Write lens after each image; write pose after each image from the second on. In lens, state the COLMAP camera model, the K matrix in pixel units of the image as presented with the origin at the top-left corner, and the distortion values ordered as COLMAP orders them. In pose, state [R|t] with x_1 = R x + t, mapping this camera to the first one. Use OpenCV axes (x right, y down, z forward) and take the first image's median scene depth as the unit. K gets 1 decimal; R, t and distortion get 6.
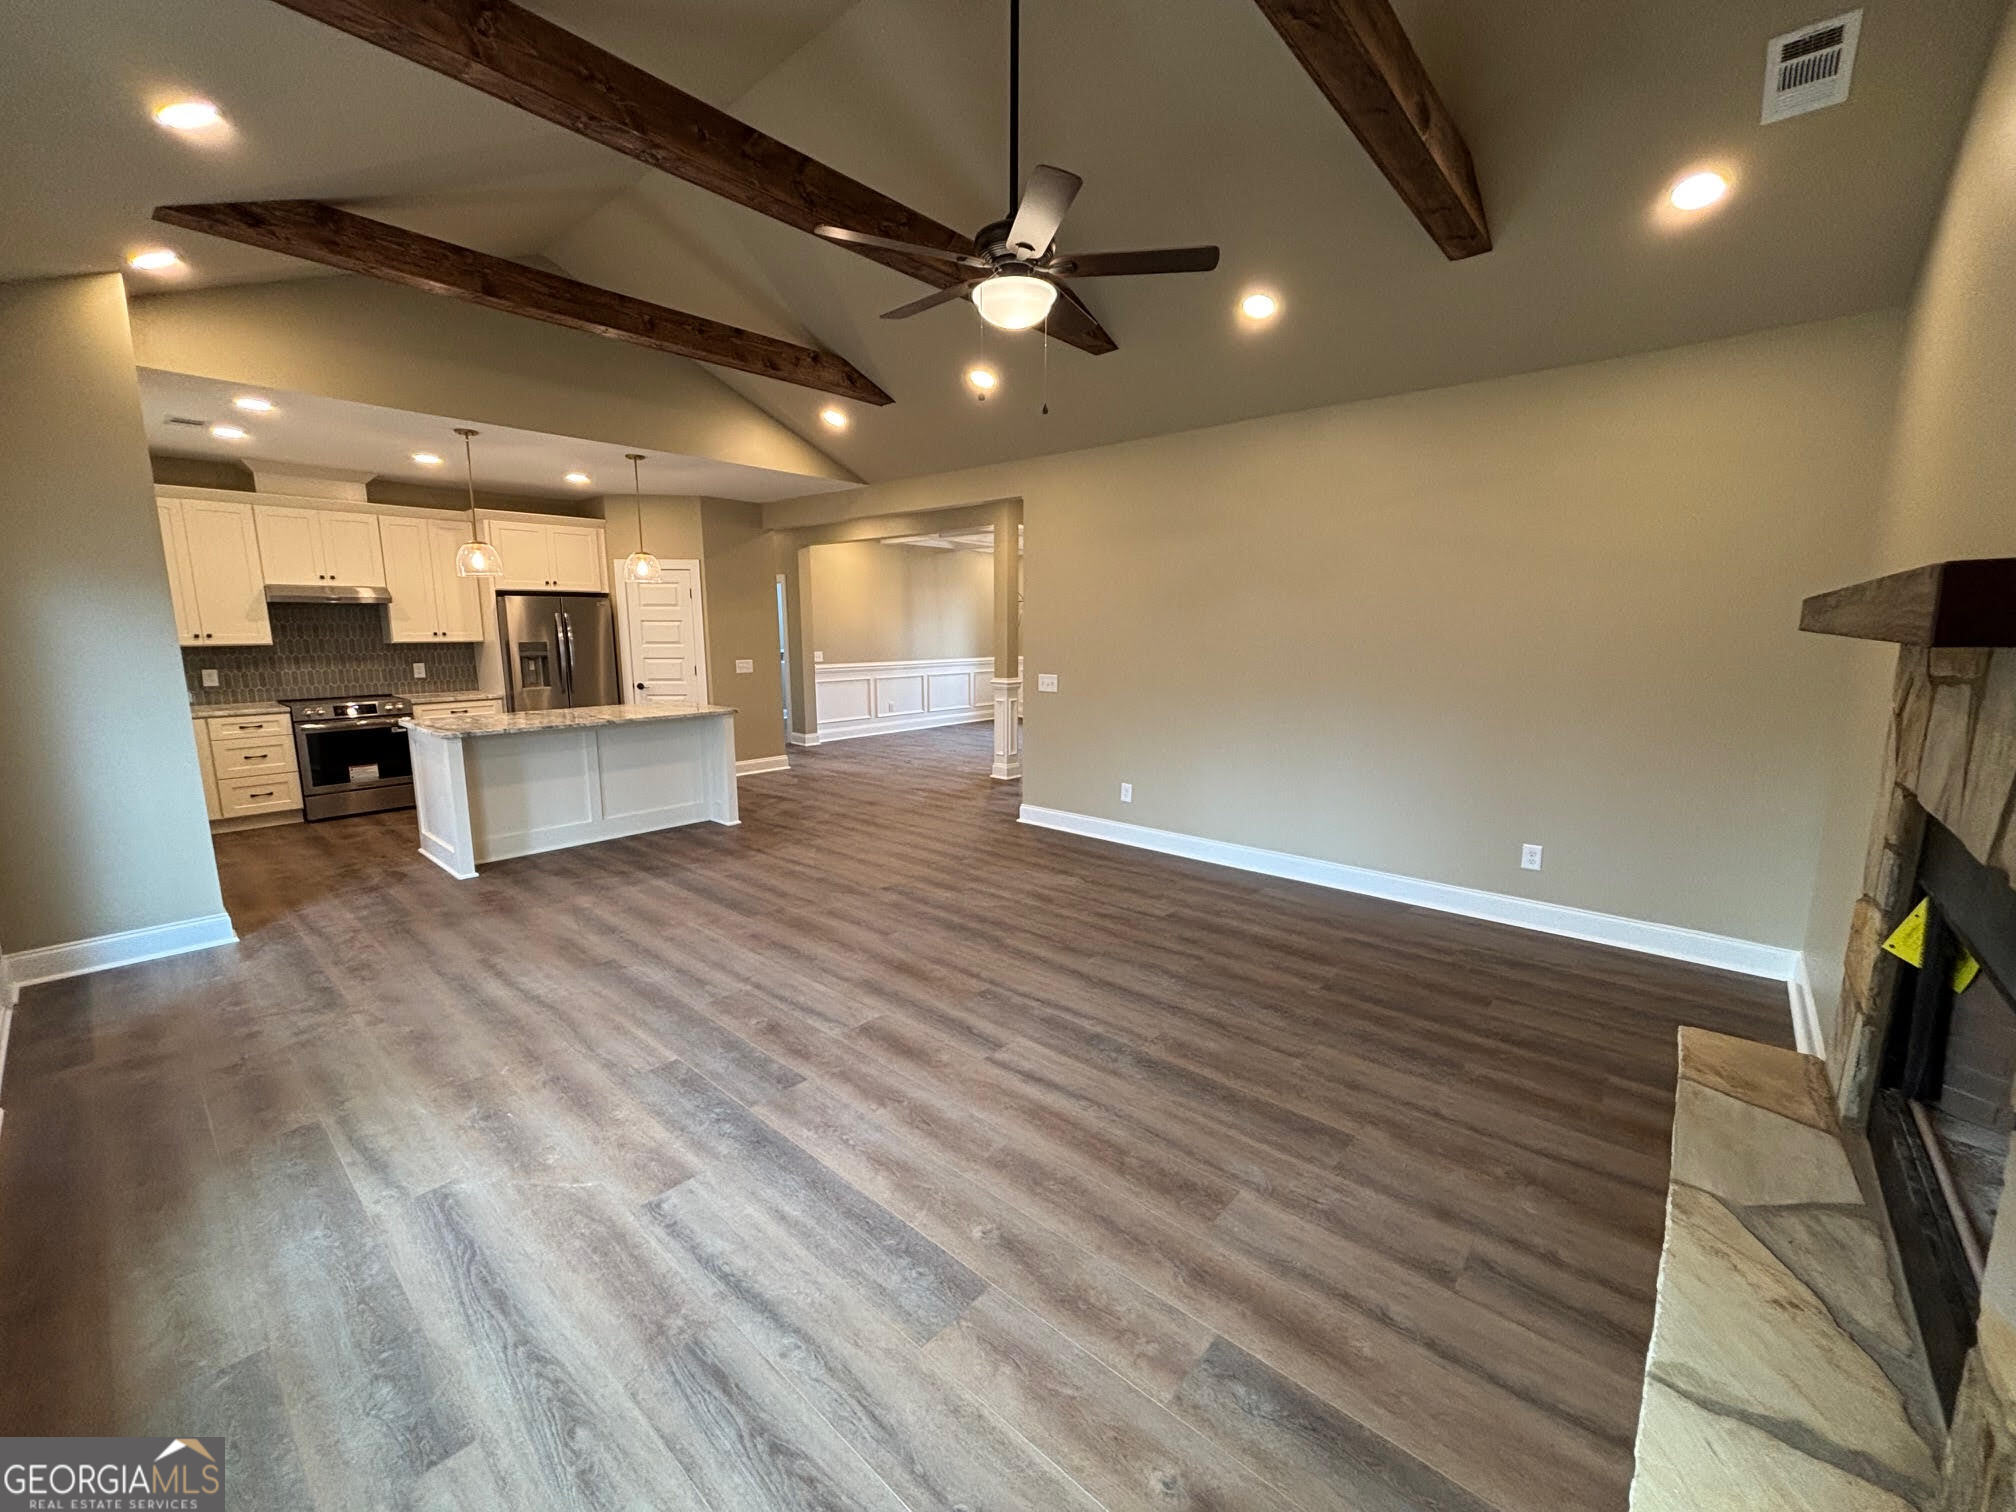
lens RADIAL K [[809.6, 0, 1012.7], [0, 809.6, 750.0], [0, 0, 1]] dist [0.004628, -0.001839]
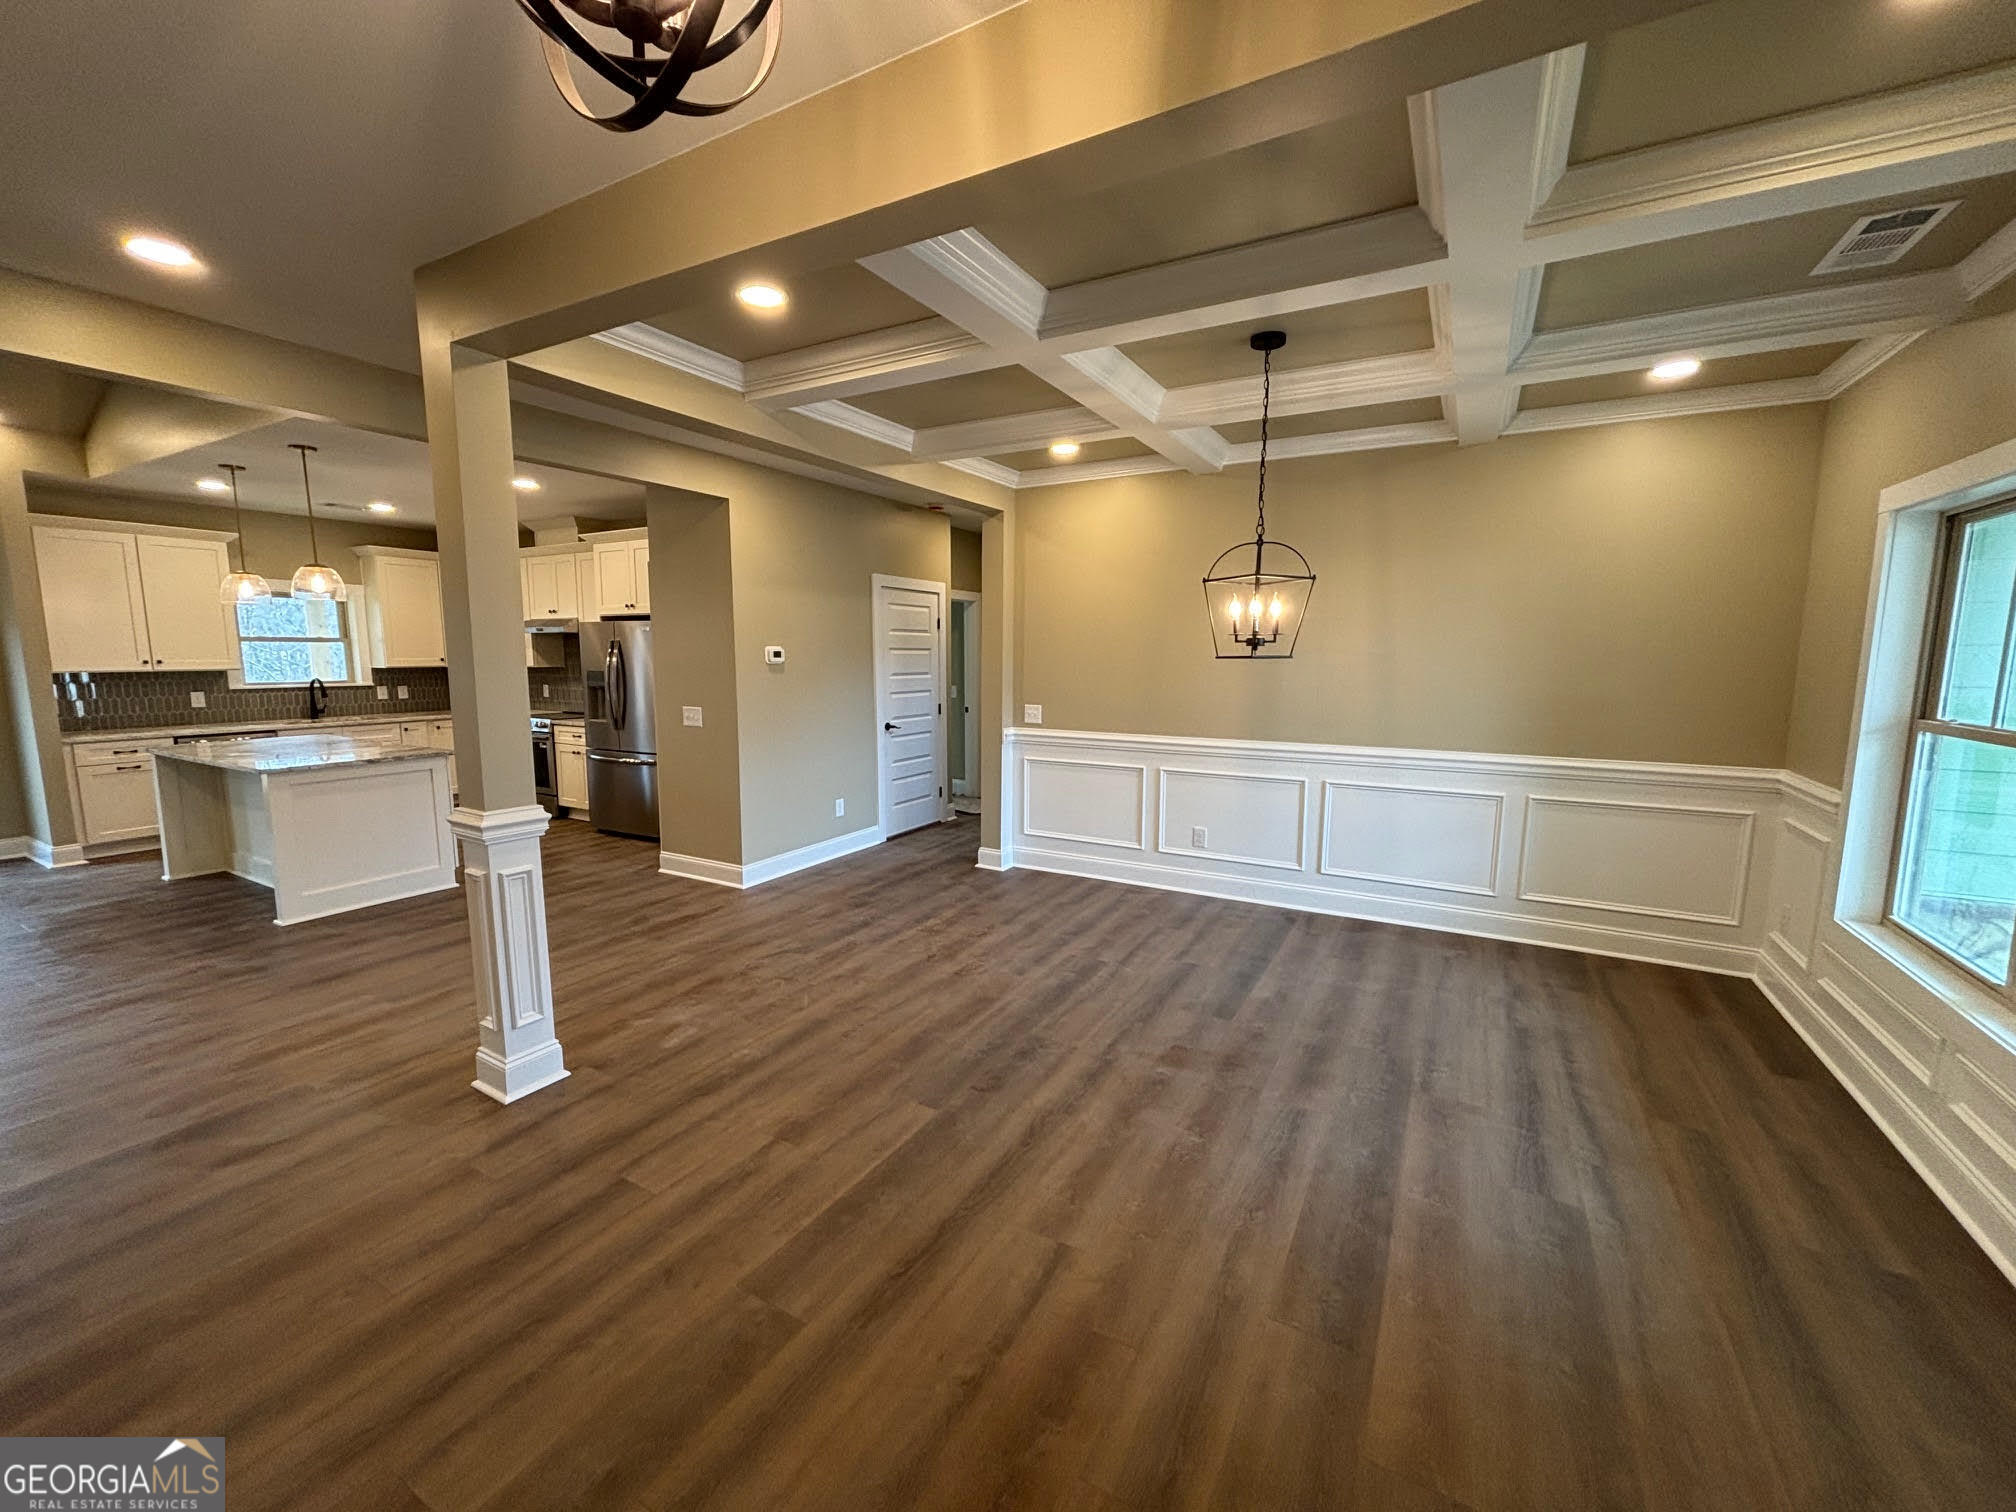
lens RADIAL K [[809.6, 0, 1004.1], [0, 809.6, 749.5], [0, 0, 1]] dist [0.004628, -0.001839]
pose [[0.195655, 0.118607, -0.973474, 0.744994], [-0.154462, 0.983996, 0.088845, -0.358452], [0.968432, 0.132982, 0.210844, 2.290327]]
